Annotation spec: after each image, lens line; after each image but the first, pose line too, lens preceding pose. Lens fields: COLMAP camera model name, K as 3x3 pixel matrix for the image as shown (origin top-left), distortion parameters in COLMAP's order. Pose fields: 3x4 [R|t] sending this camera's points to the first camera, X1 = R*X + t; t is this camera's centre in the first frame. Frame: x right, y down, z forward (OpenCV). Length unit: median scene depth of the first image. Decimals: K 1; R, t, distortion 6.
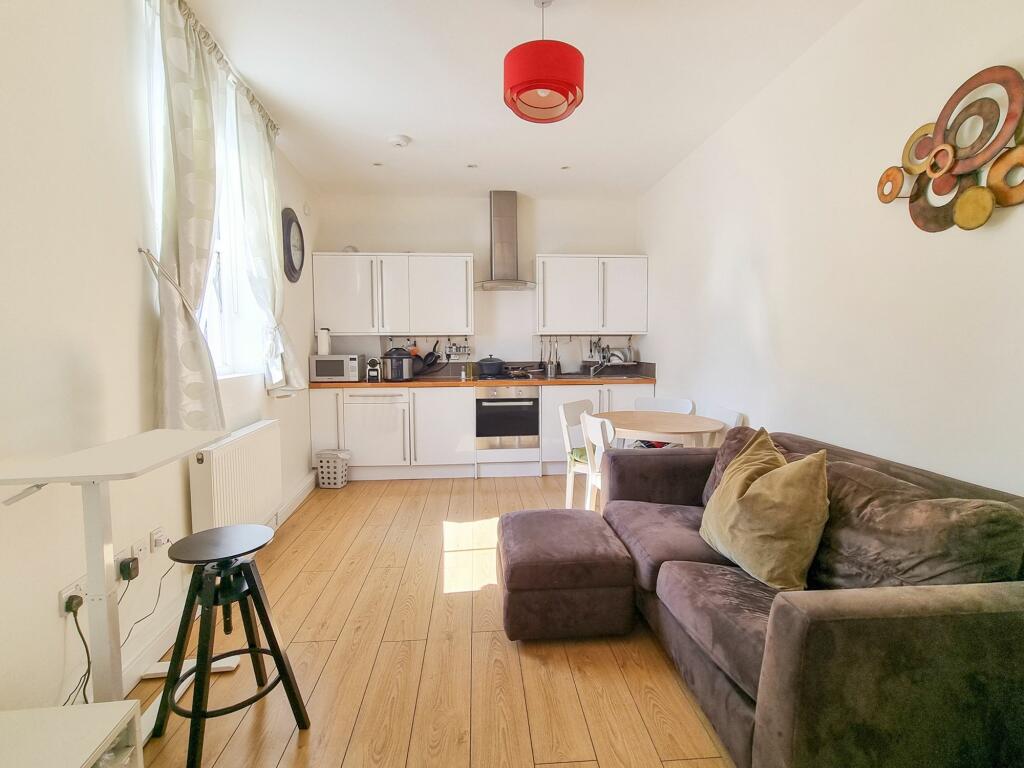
lens RADIAL K [[493.2, 0, 514.5], [0, 493.2, 376.4], [0, 0, 1]] dist [-0.003225, 0.000193]
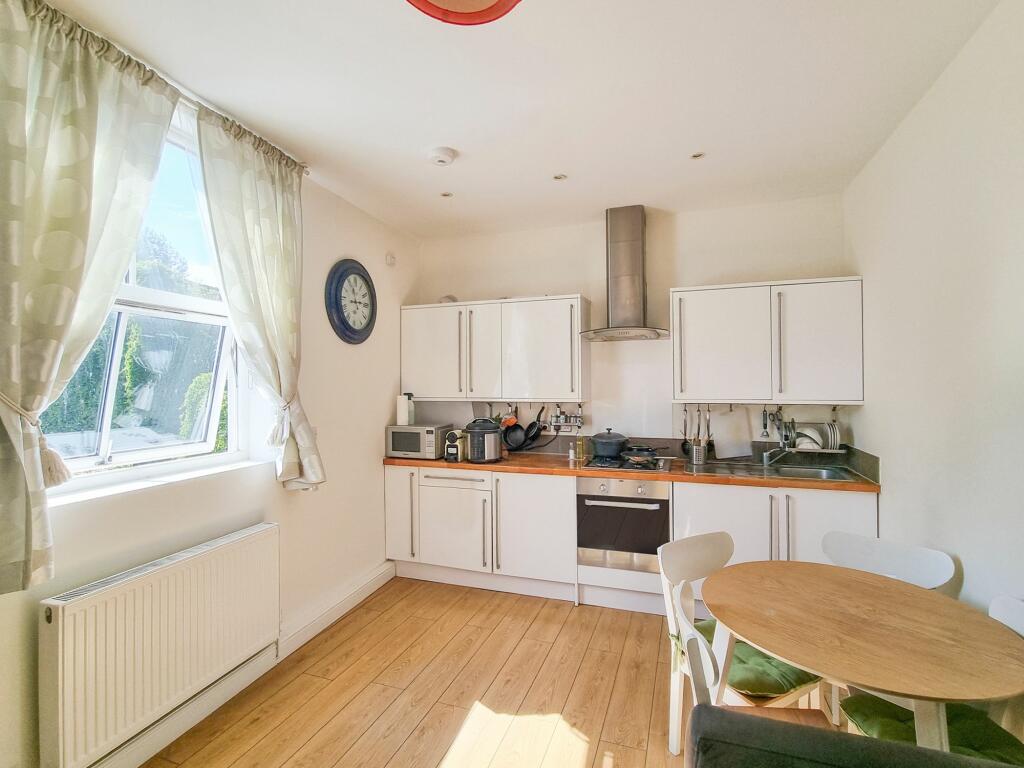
lens RADIAL K [[493.2, 0, 514.5], [0, 493.2, 376.4], [0, 0, 1]] dist [-0.003225, 0.000193]
pose [[0.914929, -0.004075, -0.403594, 0.129188], [-0.026487, 0.997187, -0.070112, -0.071278], [0.402744, 0.074838, 0.912248, 0.291724]]
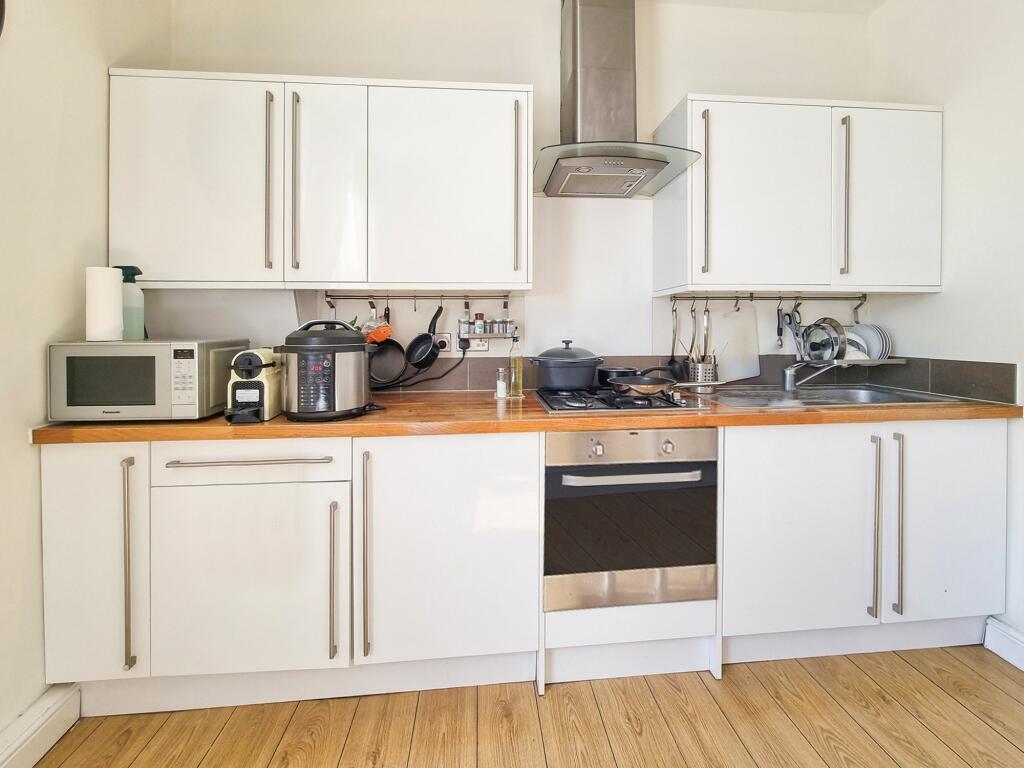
lens RADIAL K [[447.0, 0, 522.8], [0, 447.0, 323.2], [0, 0, 1]] dist [-0.000416, 0.000069]
pose [[0.999803, 0.003033, 0.019640, -0.100398], [-0.001513, 0.997033, -0.076954, -0.031591], [-0.019815, 0.076909, 0.996841, 0.670622]]
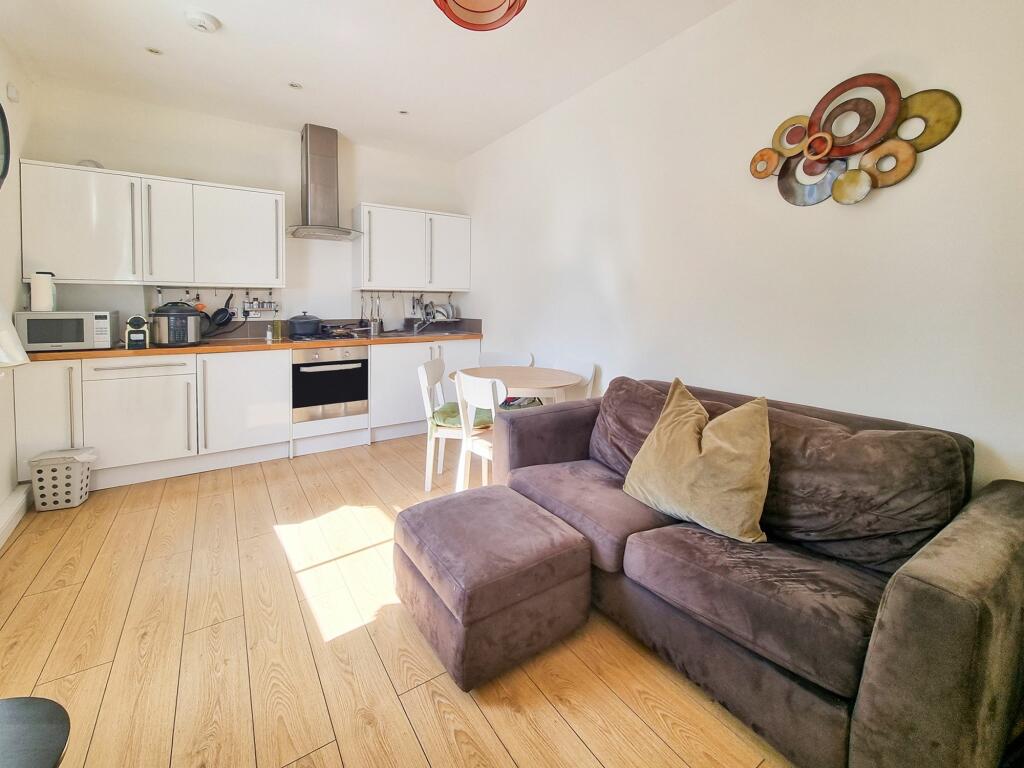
lens RADIAL K [[438.3, 0, 507.3], [0, 438.3, 318.8], [0, 0, 1]] dist [-0.002351, 0.000203]
pose [[0.876194, -0.007899, 0.481895, -0.115509], [0.023360, 0.999387, -0.026094, -0.002690], [-0.481393, 0.034120, 0.875841, 0.163556]]
